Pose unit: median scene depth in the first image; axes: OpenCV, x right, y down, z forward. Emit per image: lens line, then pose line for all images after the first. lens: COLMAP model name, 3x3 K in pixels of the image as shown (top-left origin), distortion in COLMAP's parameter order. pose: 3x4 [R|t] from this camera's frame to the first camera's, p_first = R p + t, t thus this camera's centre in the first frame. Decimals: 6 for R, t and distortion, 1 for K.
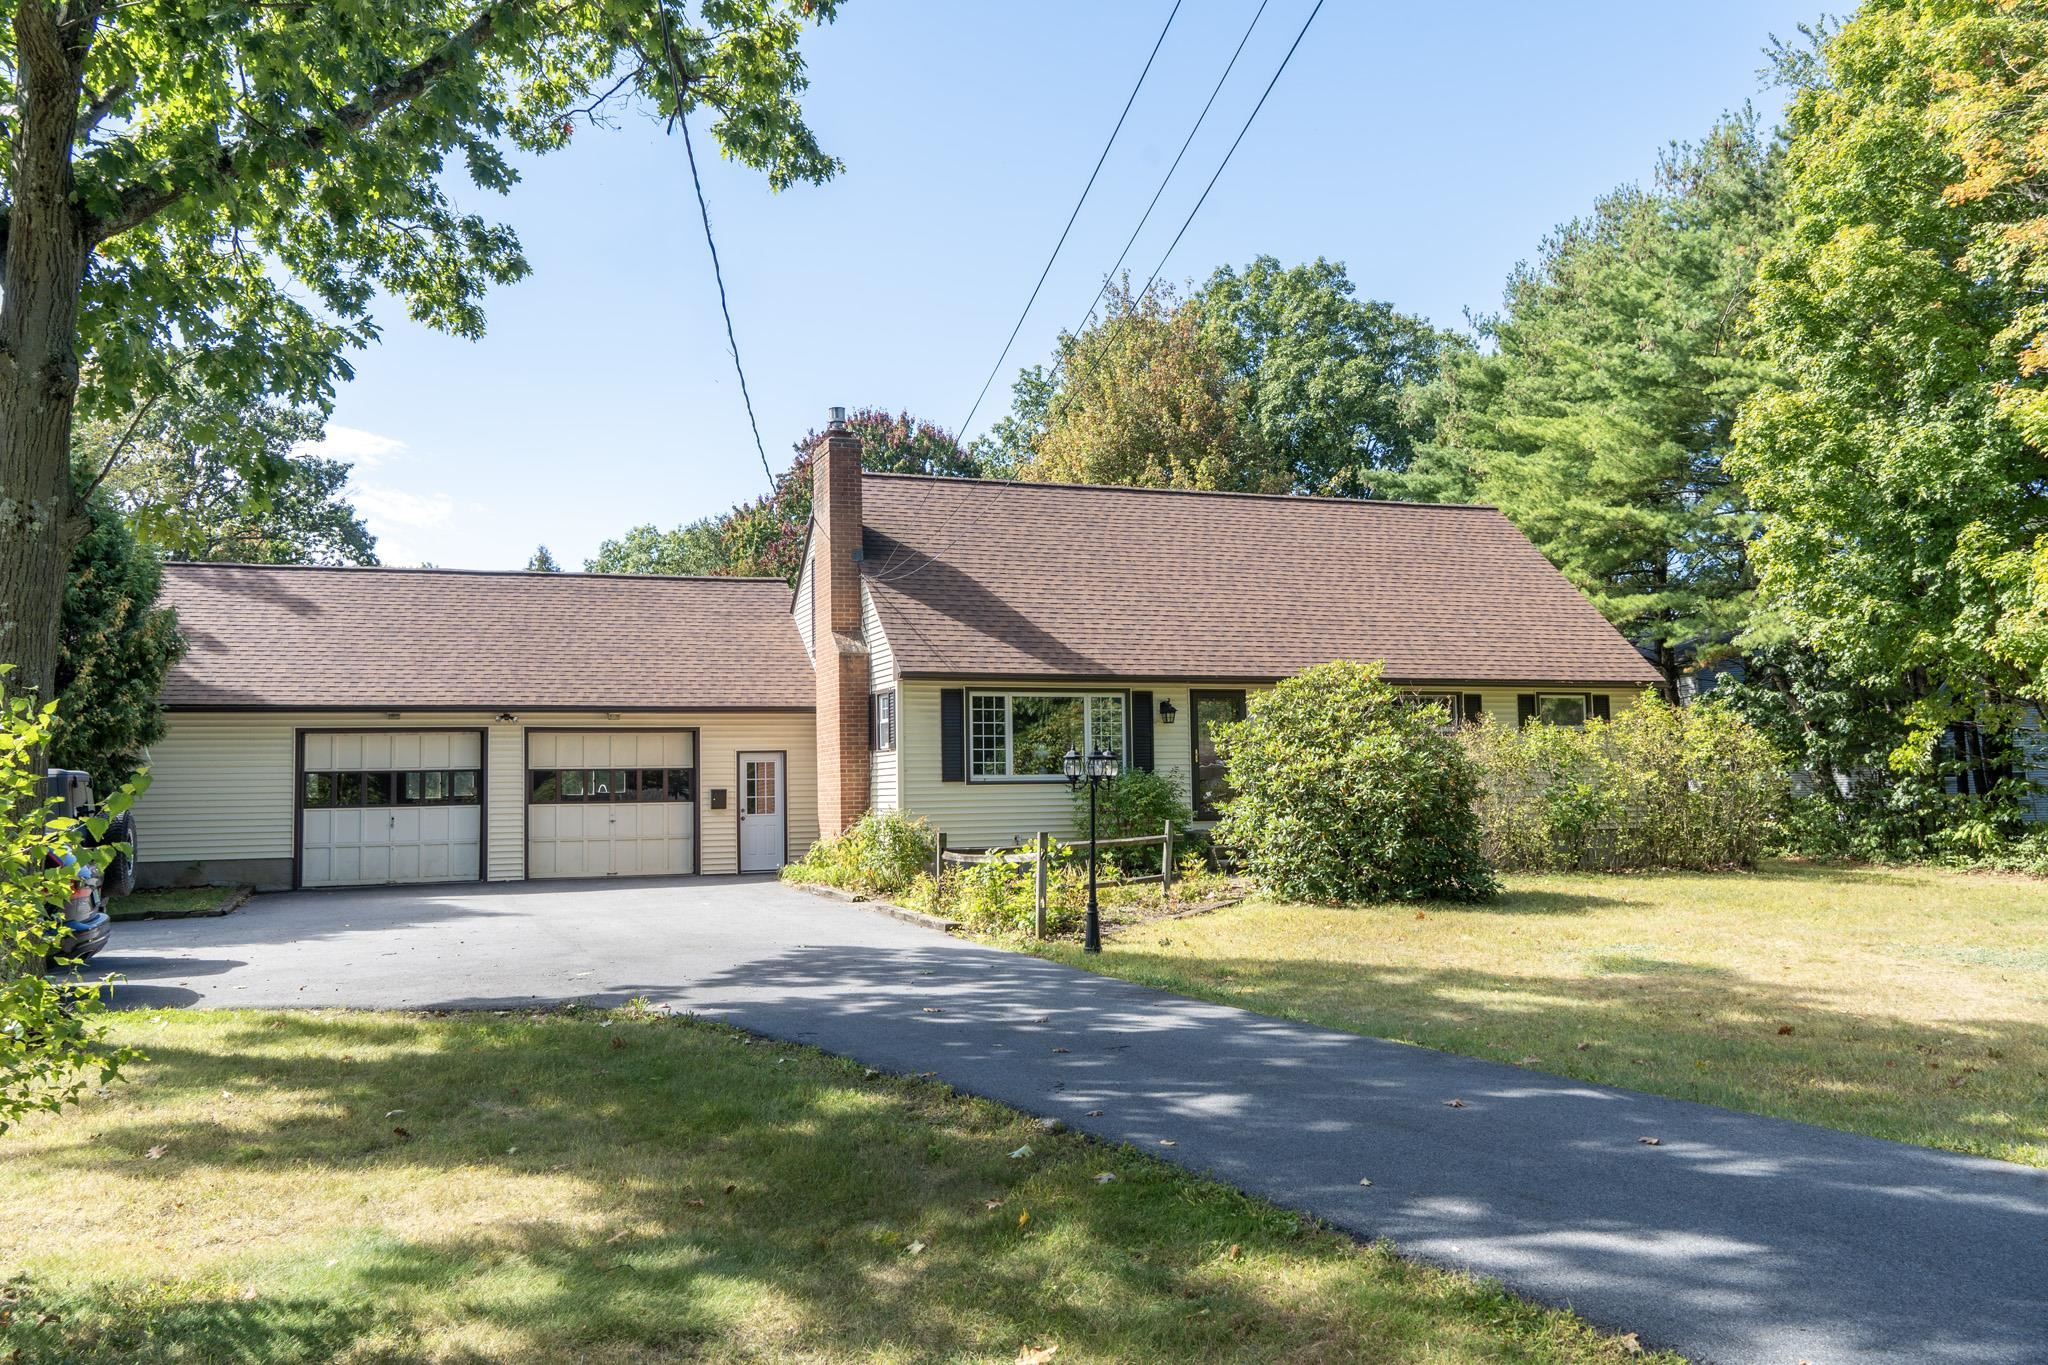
lens RADIAL K [[1630.2, 0, 1024.0], [0, 1630.2, 682.5], [0, 0, 1]] dist [-0.004768, -0.001187]
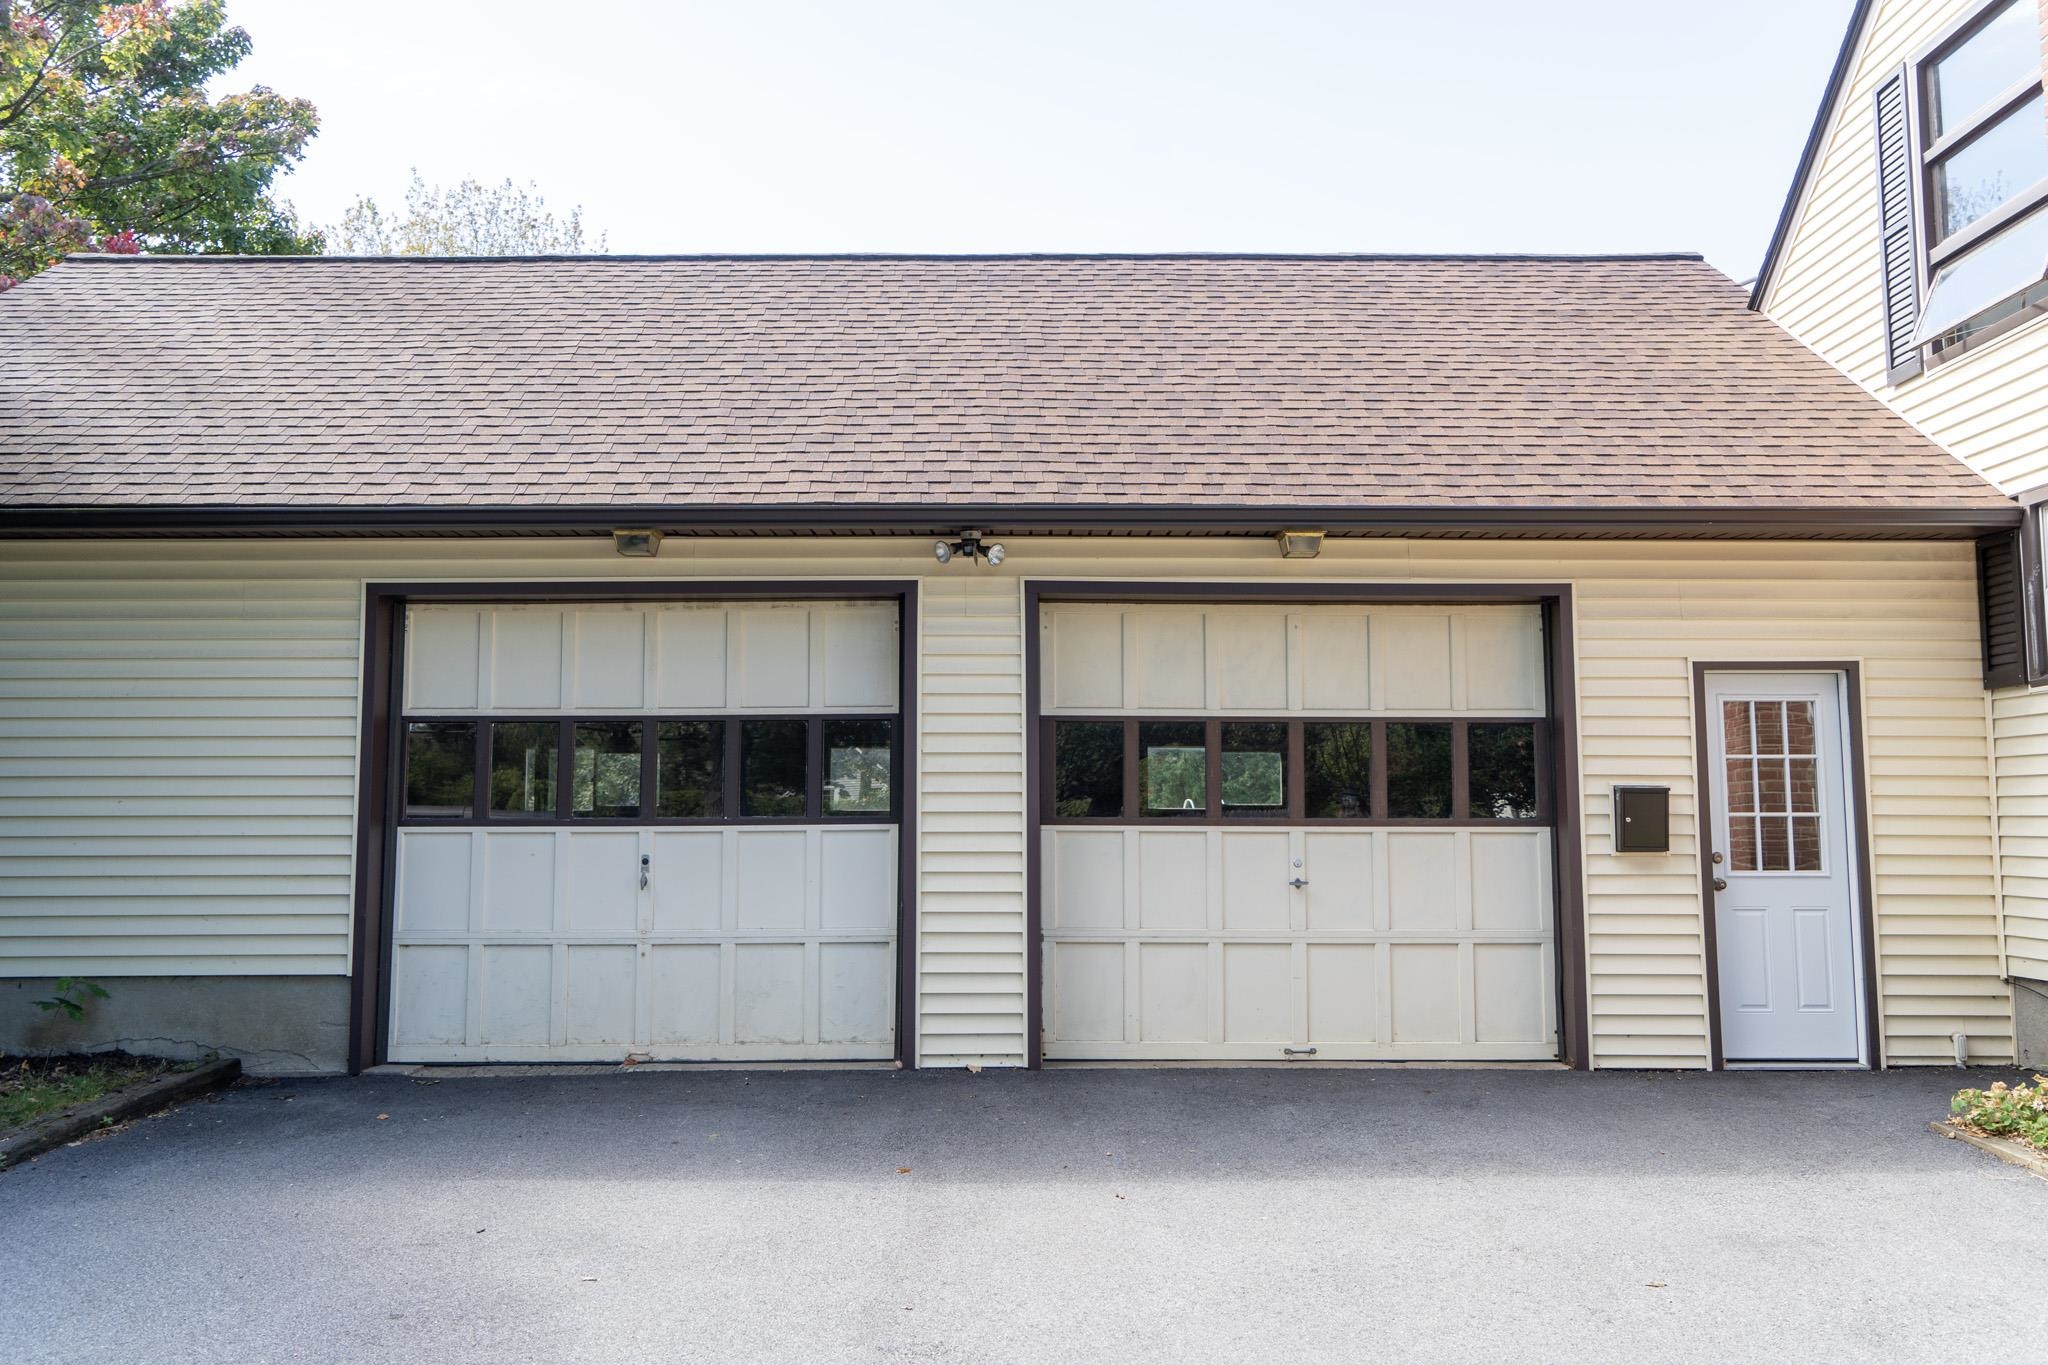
lens RADIAL K [[1632.1, 0, 1019.7], [0, 1632.1, 669.4], [0, 0, 1]] dist [-0.006389, 0.002149]
pose [[0.936818, -0.015639, -0.349468, -0.194907], [0.007827, 0.999687, -0.023754, 0.051474], [0.349730, 0.019518, 0.936647, 0.695873]]
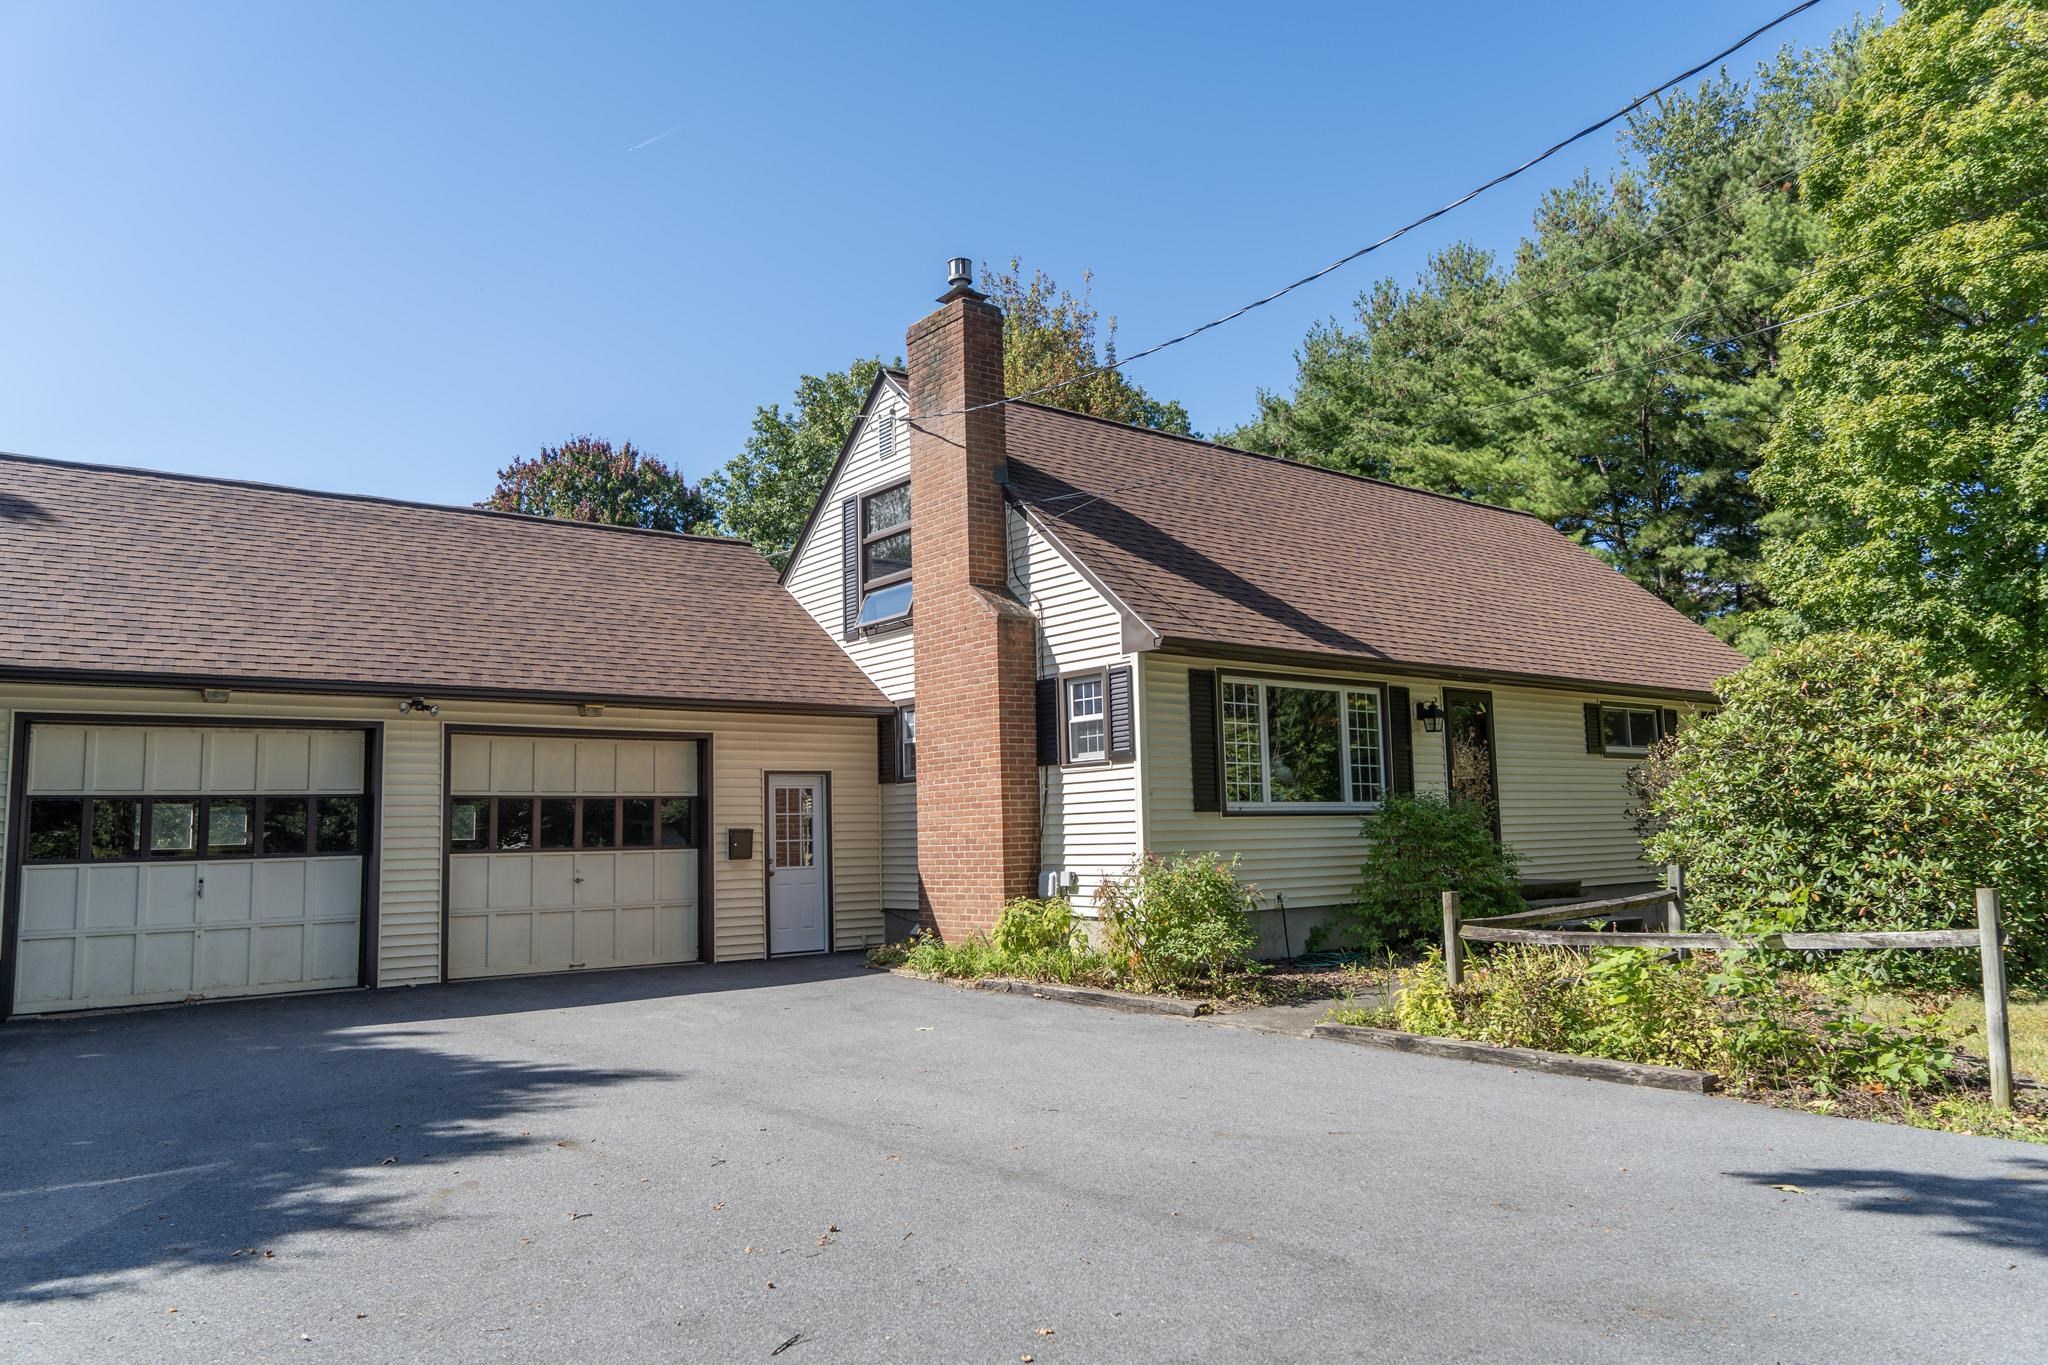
lens RADIAL K [[1389.6, 0, 1025.9], [0, 1389.6, 675.2], [0, 0, 1]] dist [-0.013696, -0.002483]
pose [[0.952703, 0.029071, 0.302510, -0.255863], [-0.012293, 0.998286, -0.057222, 0.035556], [-0.303655, 0.050797, 0.951427, 0.448124]]
